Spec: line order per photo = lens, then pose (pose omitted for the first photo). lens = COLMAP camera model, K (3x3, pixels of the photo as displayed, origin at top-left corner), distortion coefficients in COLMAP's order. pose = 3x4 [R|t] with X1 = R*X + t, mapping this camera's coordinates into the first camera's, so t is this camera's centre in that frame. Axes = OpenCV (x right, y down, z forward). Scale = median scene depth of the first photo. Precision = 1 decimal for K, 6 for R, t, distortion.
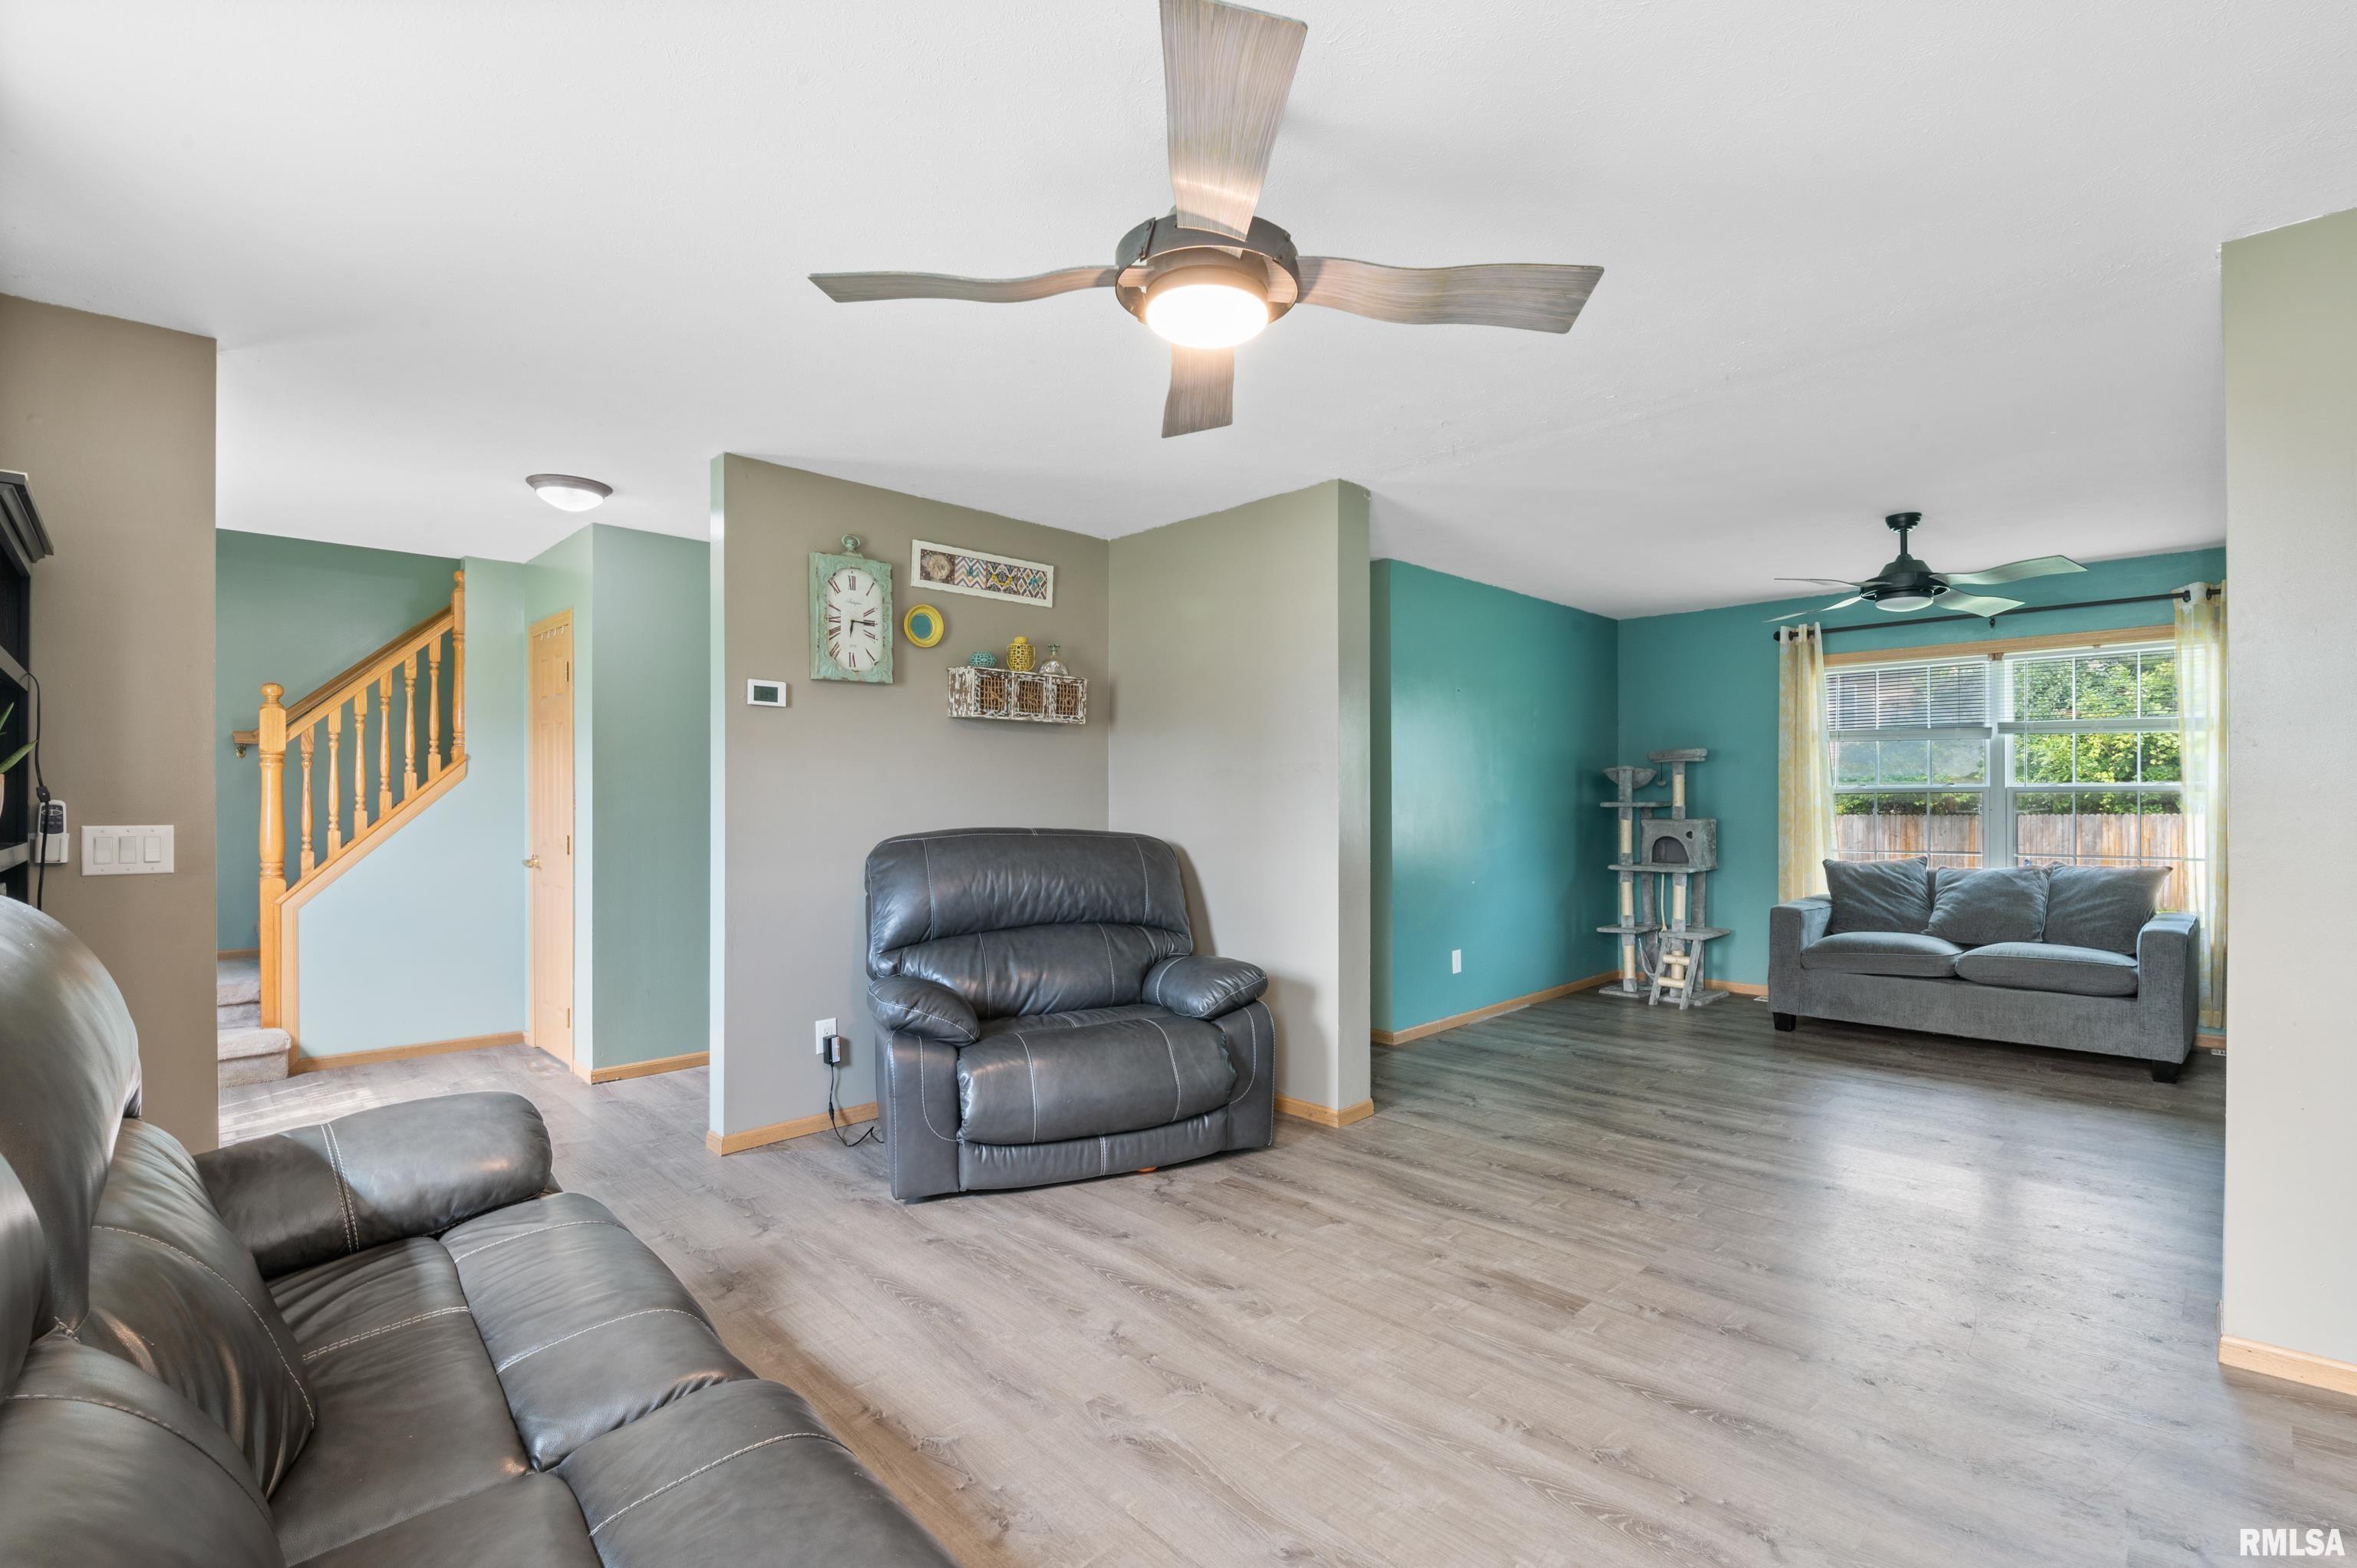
lens RADIAL K [[1059.3, 0, 1176.3], [0, 1059.3, 798.1], [0, 0, 1]] dist [0.001761, 0.000266]
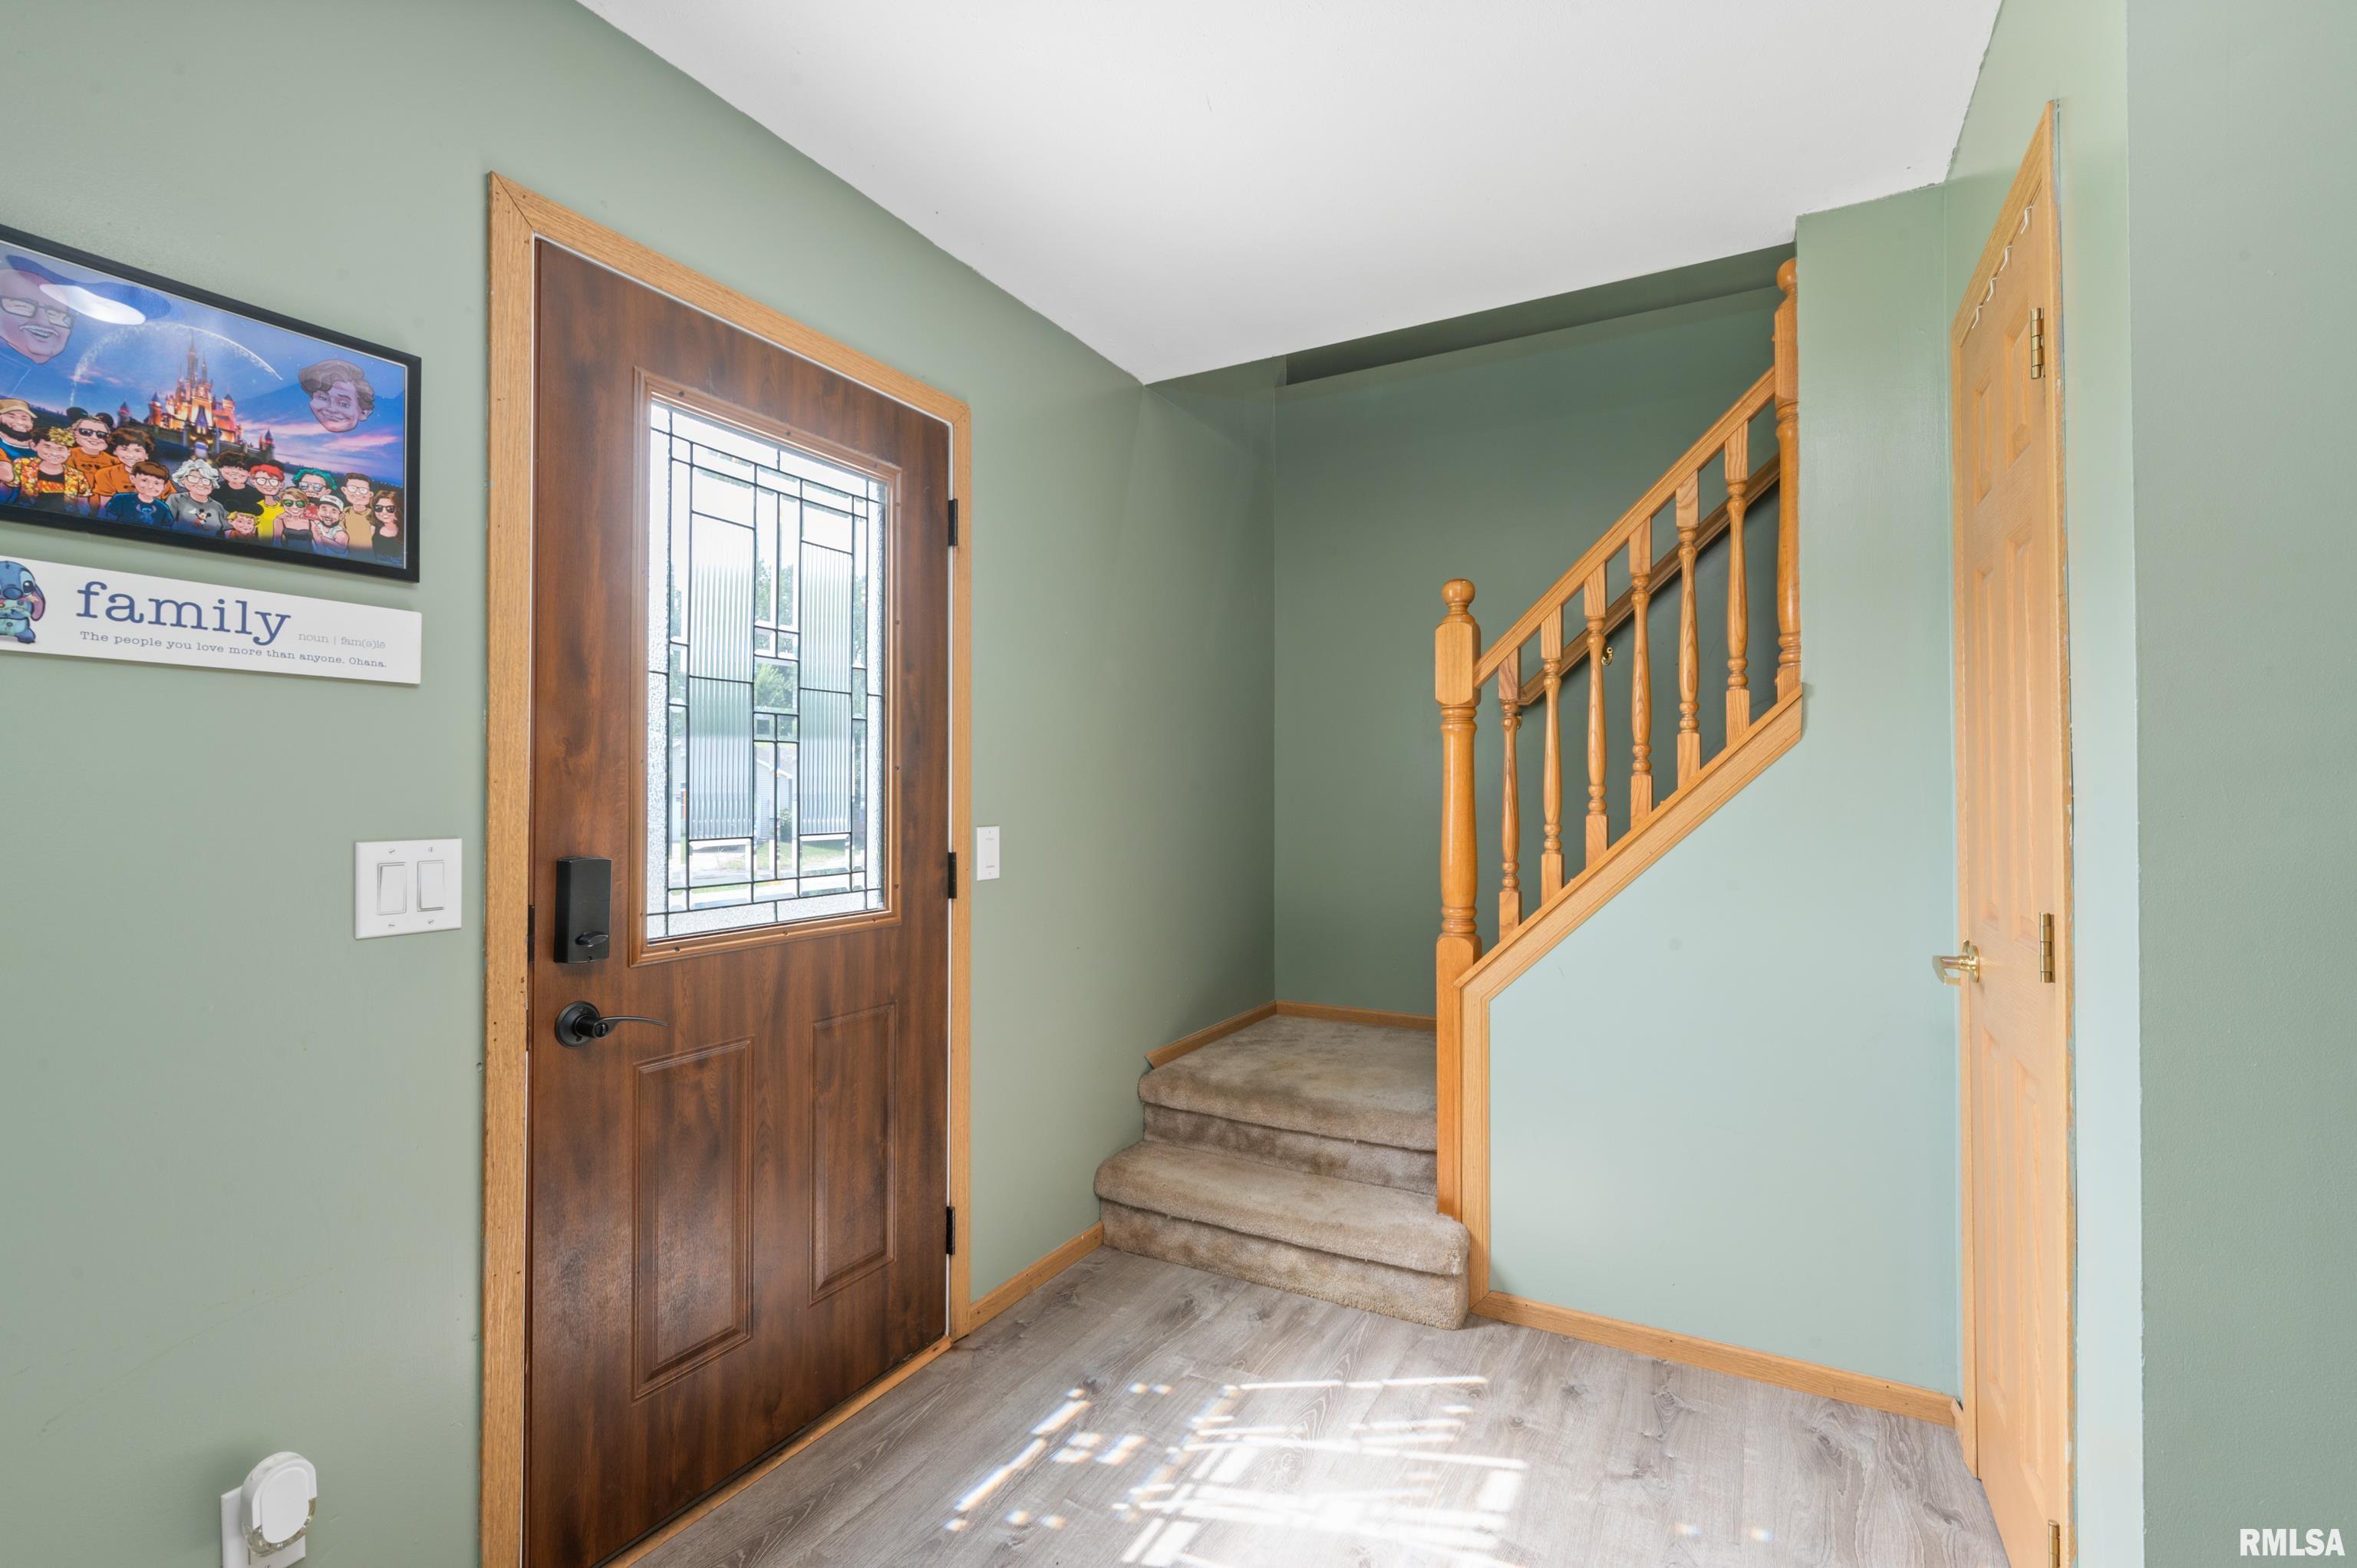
lens RADIAL K [[1059.3, 0, 1174.8], [0, 1059.3, 787.8], [0, 0, 1]] dist [0.001761, 0.000266]
pose [[0.291594, -0.002797, -0.956538, -0.364350], [0.006273, 0.999980, -0.001012, -0.000687], [0.956522, -0.005705, 0.291606, 0.684887]]
